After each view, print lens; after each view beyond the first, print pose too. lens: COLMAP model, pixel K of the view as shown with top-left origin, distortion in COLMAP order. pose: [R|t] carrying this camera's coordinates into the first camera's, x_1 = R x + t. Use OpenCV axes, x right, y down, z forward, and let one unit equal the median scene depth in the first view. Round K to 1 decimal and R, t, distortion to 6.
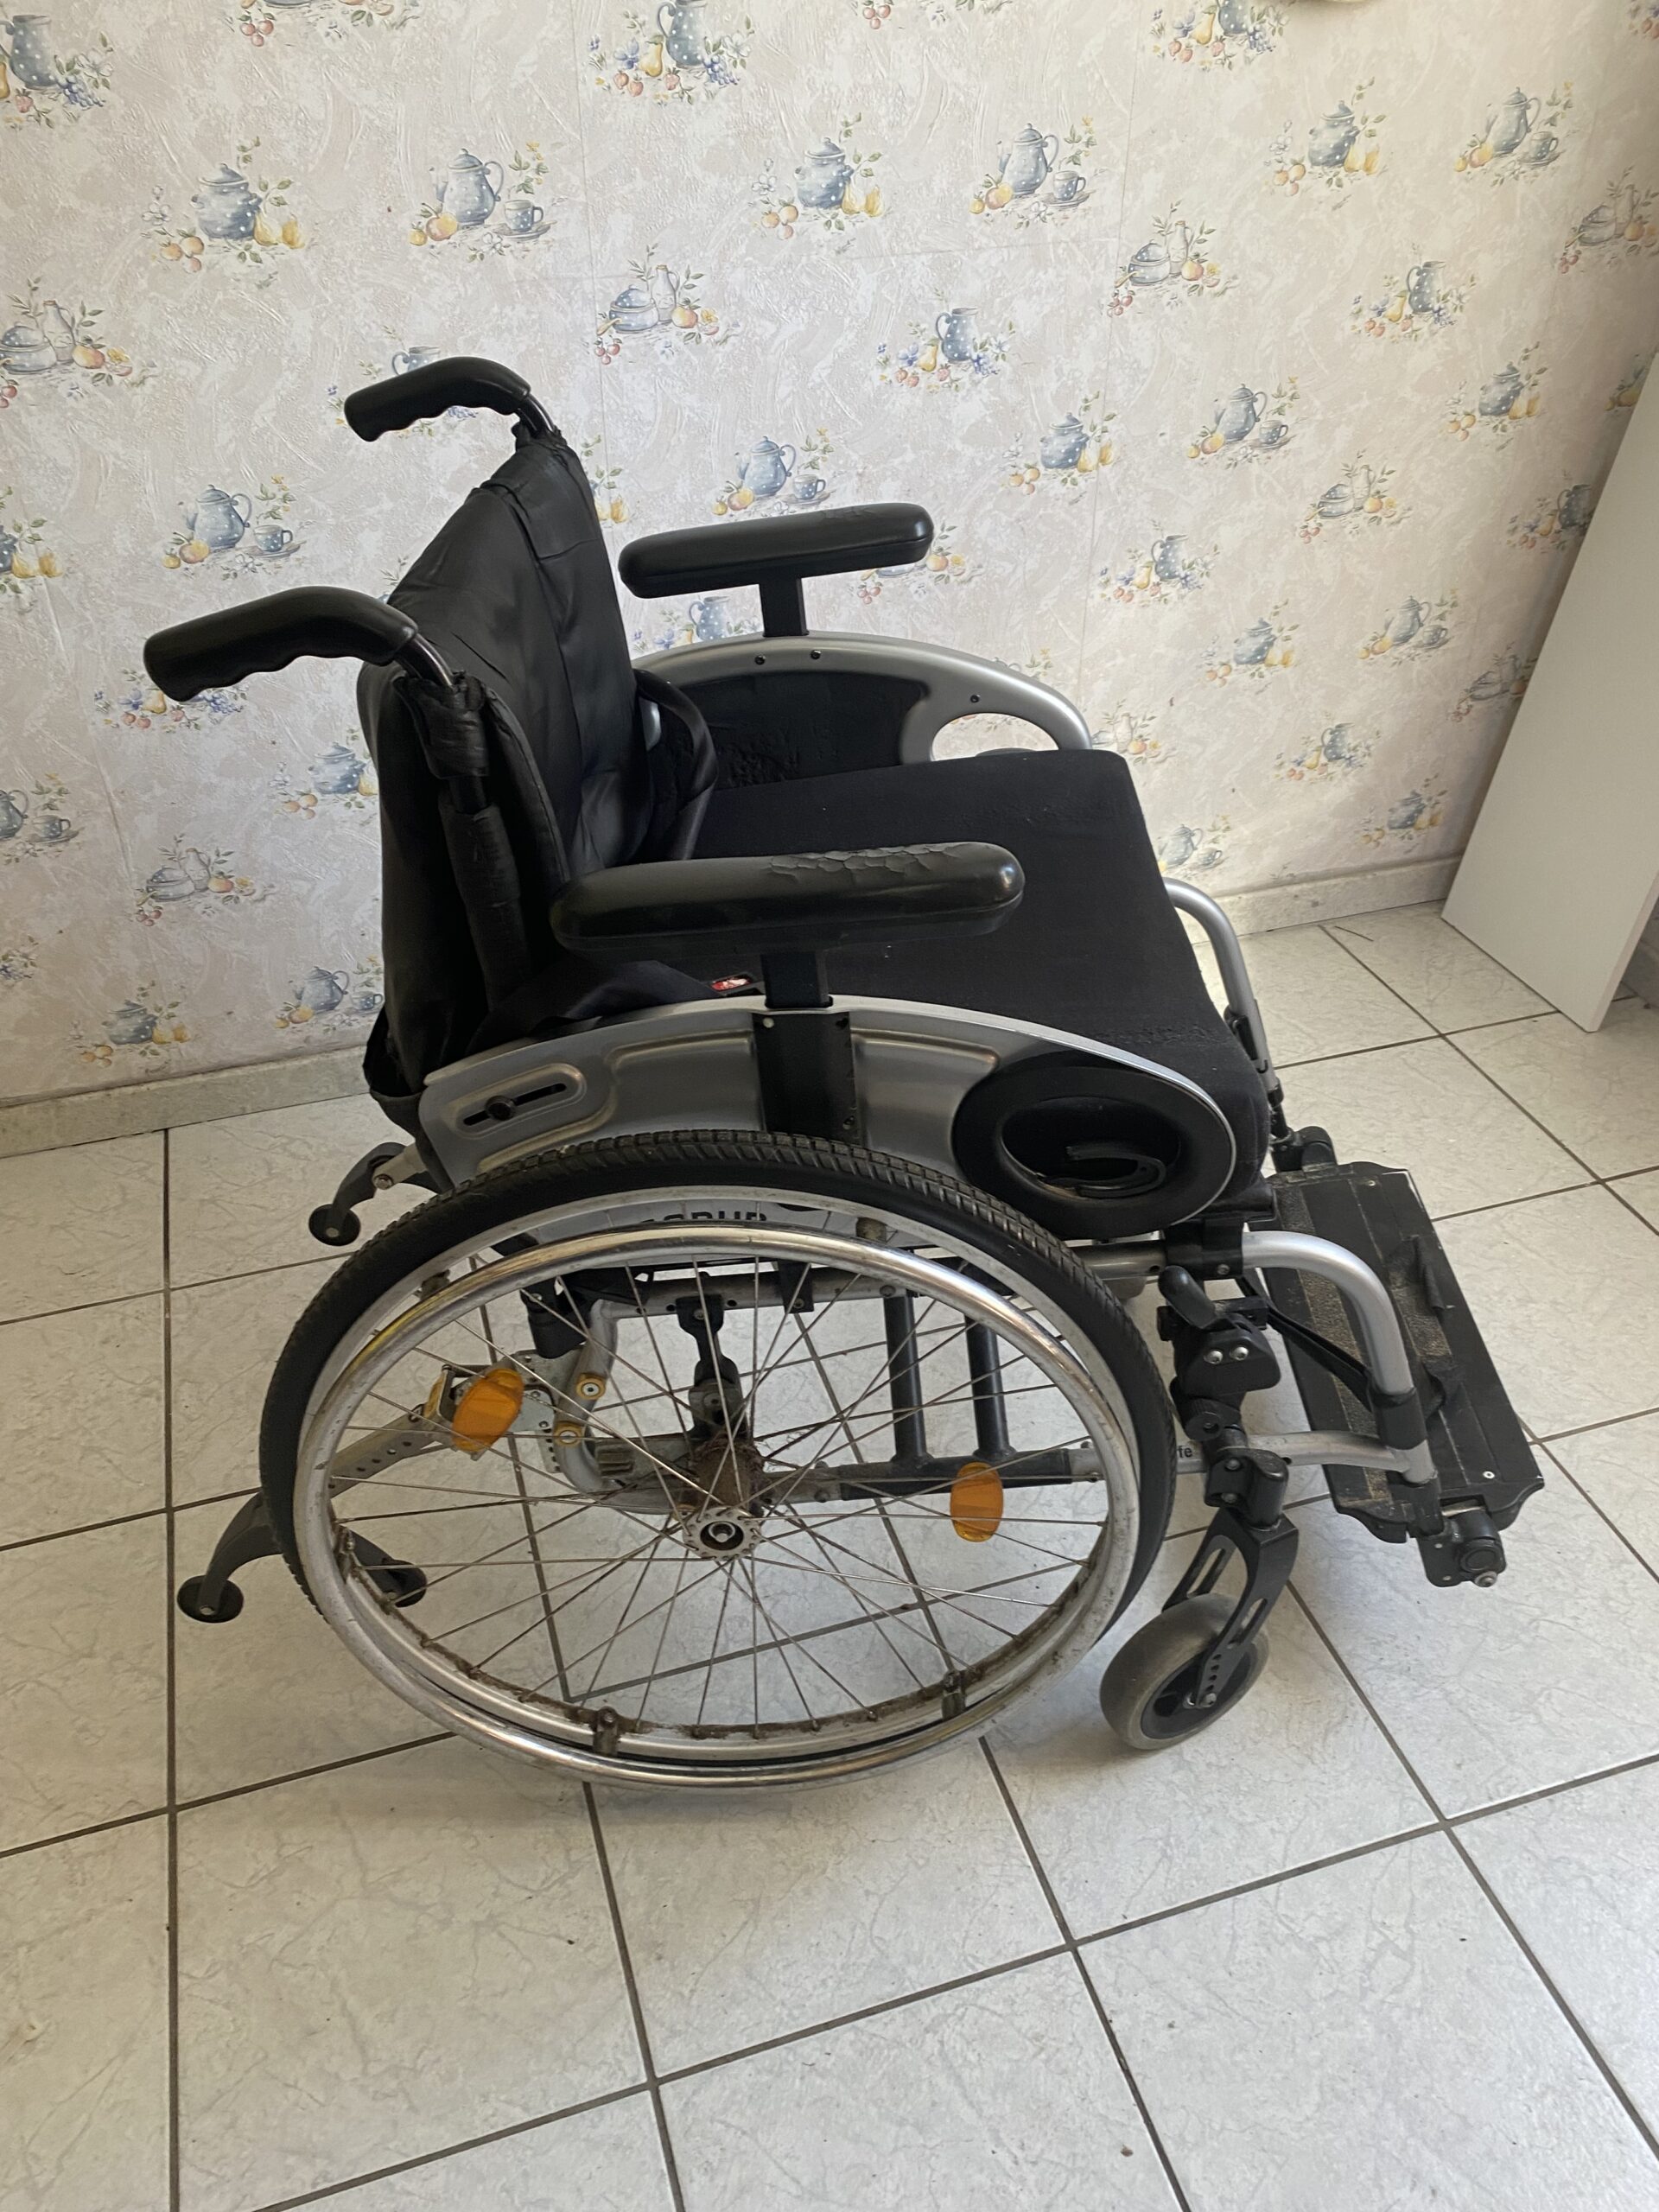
lens RADIAL K [[1694.1, 0, 824.7], [0, 1694.1, 1121.2], [0, 0, 1]] dist [0.017717, -0.009088]
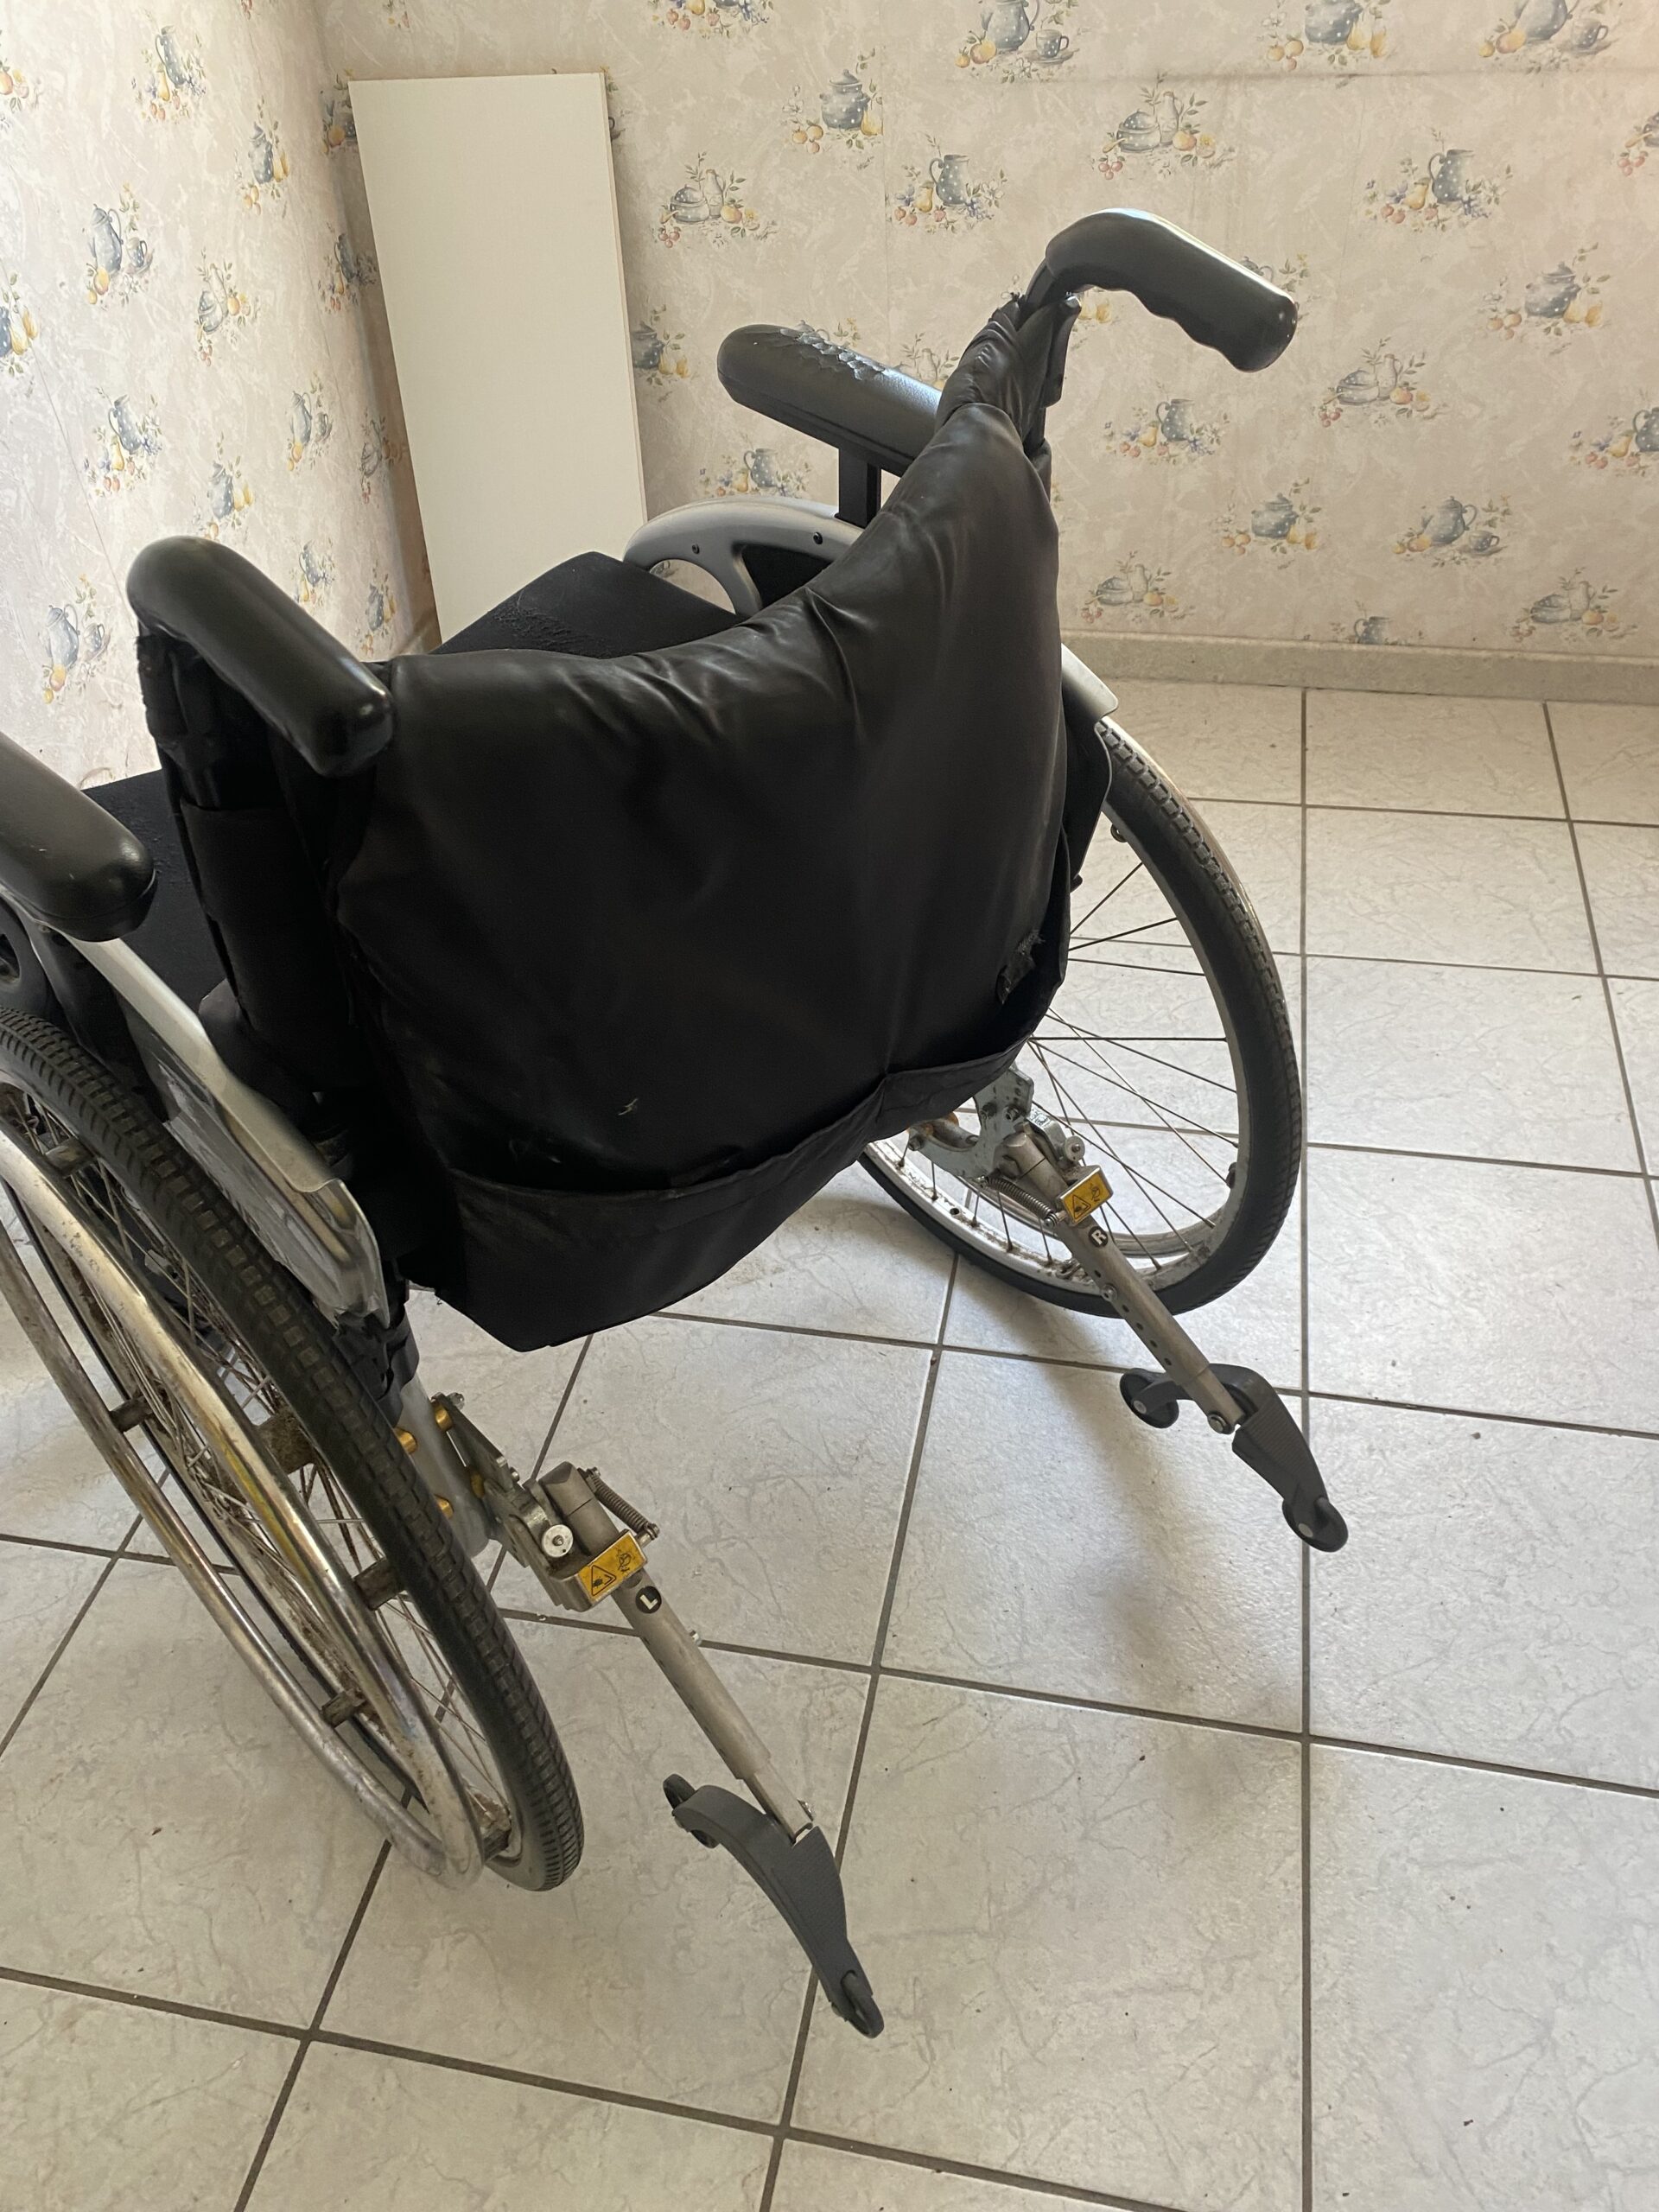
lens RADIAL K [[1694.1, 0, 840.7], [0, 1694.1, 1115.7], [0, 0, 1]] dist [0.017717, -0.009088]
pose [[0.481622, -0.602365, 0.636551, -0.464633], [0.564908, 0.768690, 0.299991, -0.138580], [-0.670014, 0.215110, 0.710499, 0.256191]]
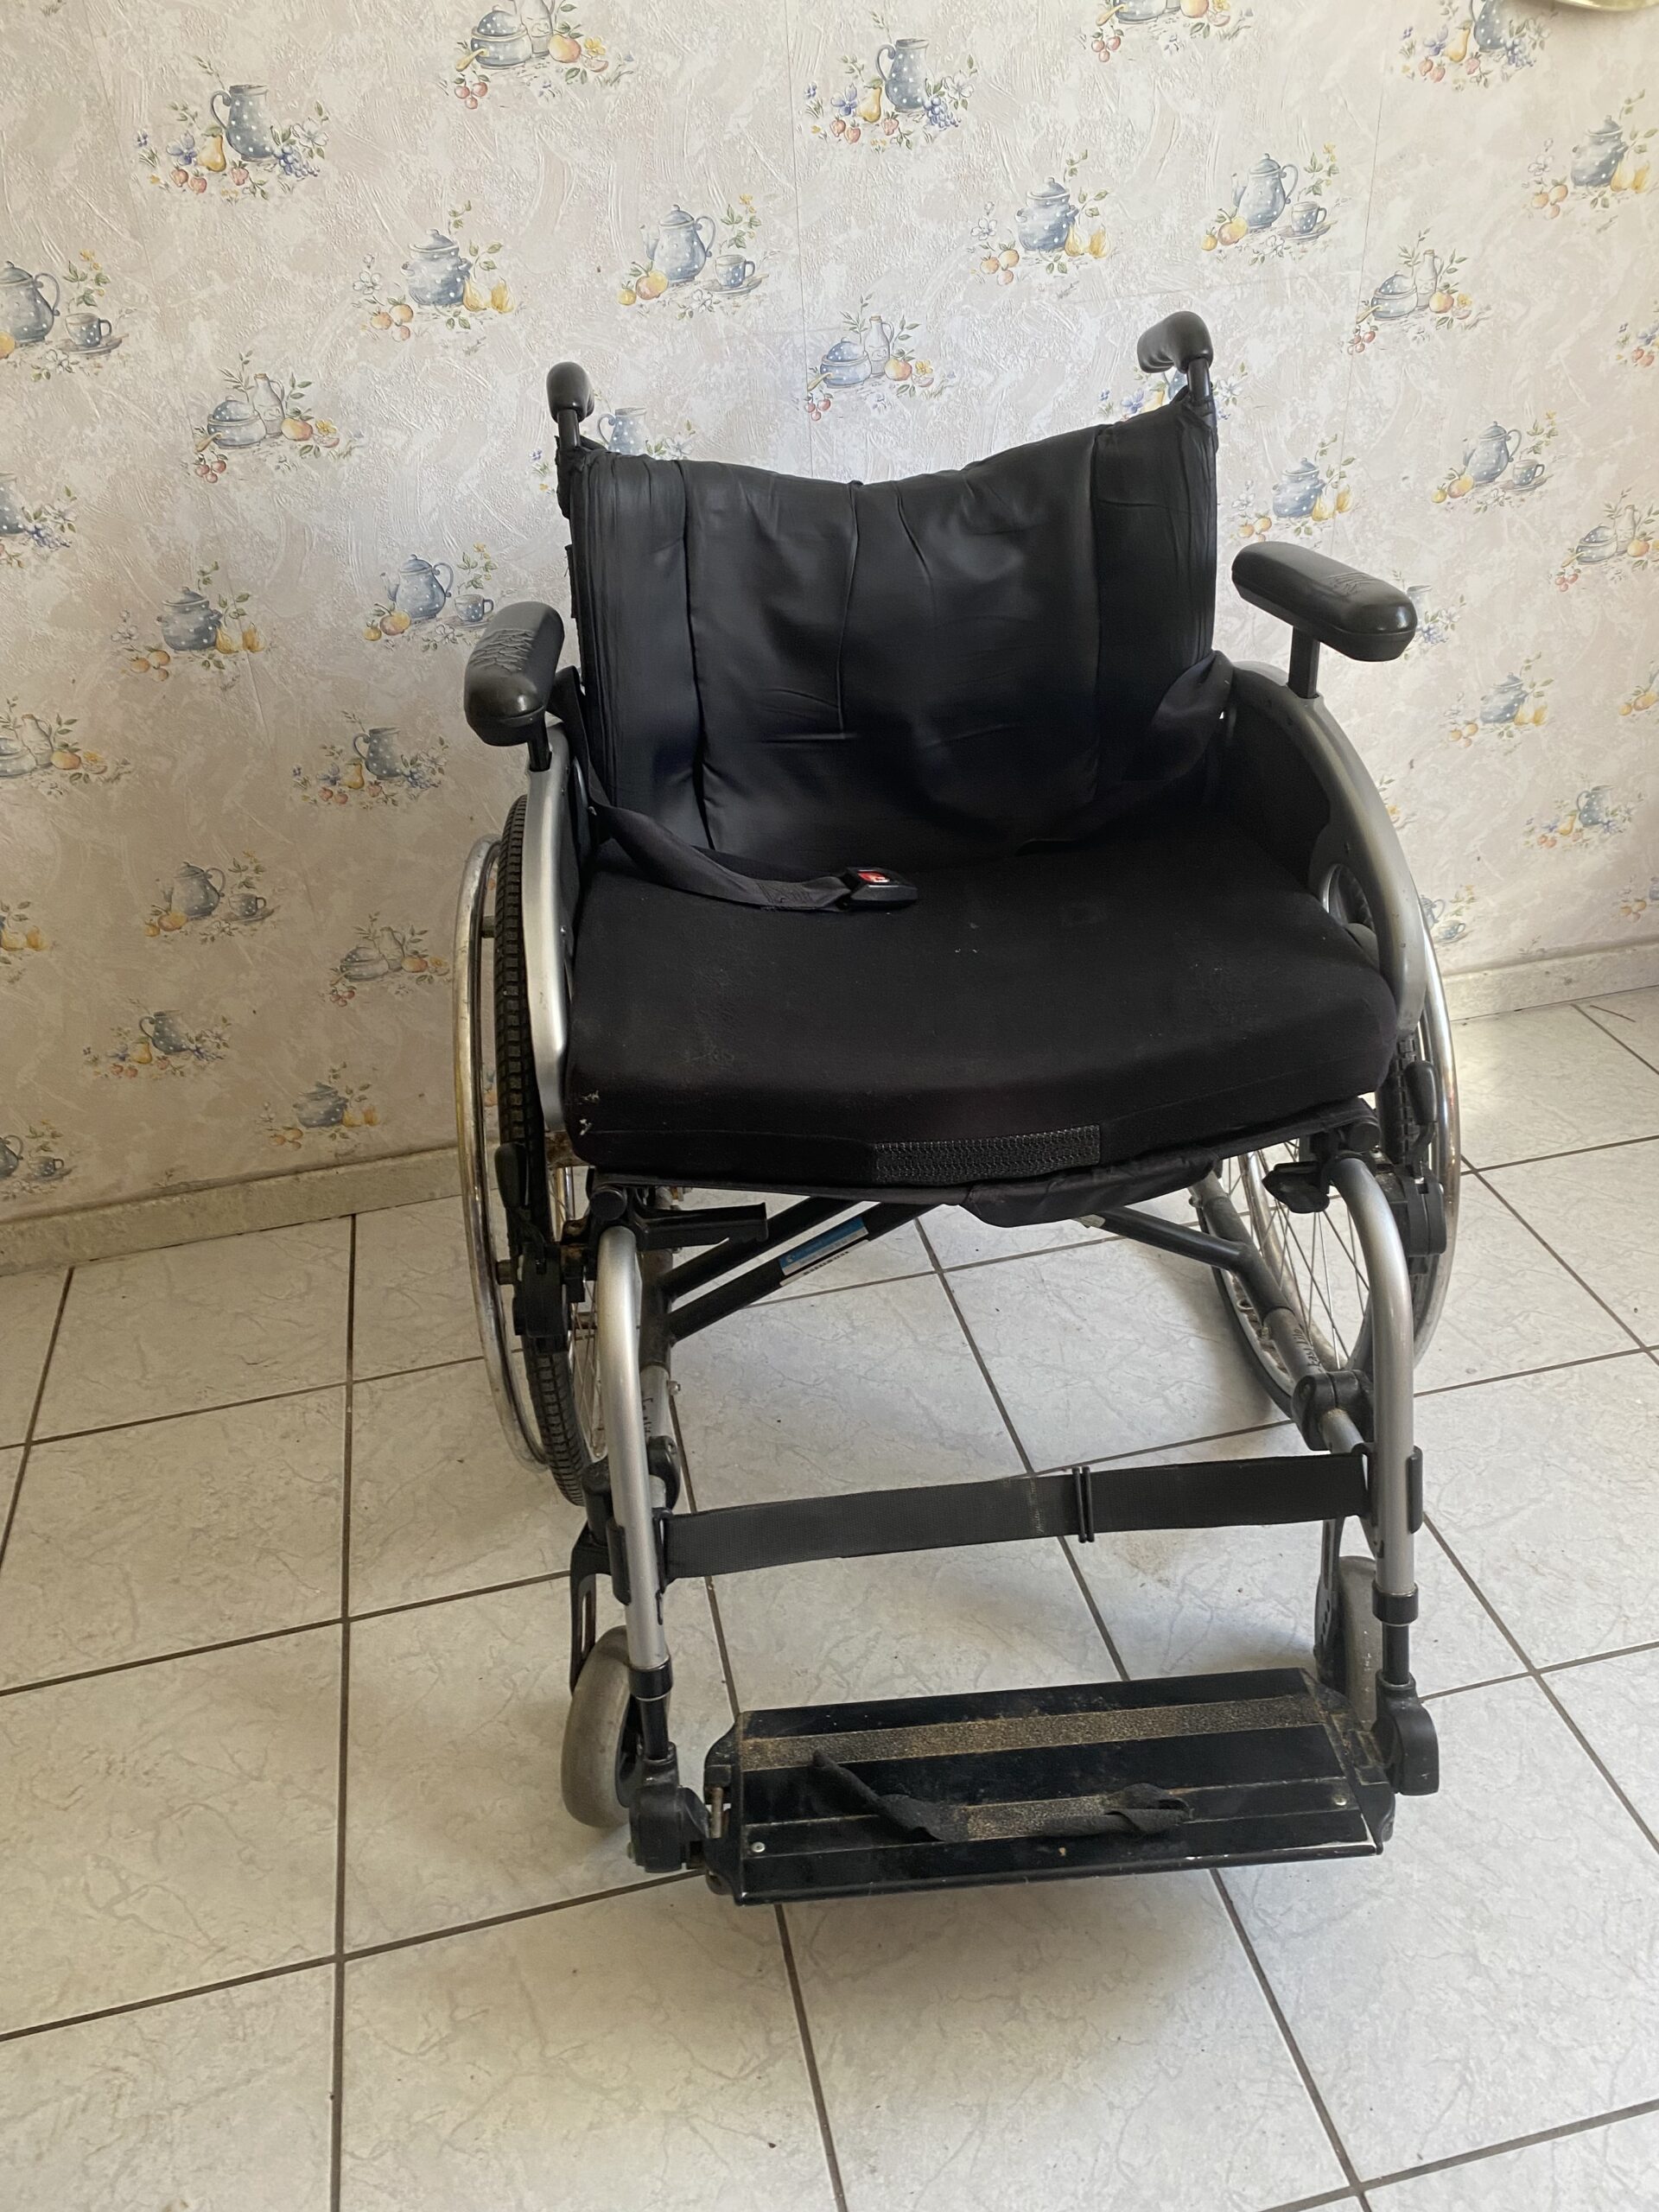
lens RADIAL K [[1694.1, 0, 821.7], [0, 1694.1, 1116.3], [0, 0, 1]] dist [0.017717, -0.009088]
pose [[0.994816, 0.003917, -0.101618, -0.026737], [-0.009631, 0.998396, -0.055797, 0.000028], [0.101236, 0.056486, 0.993258, 0.070979]]
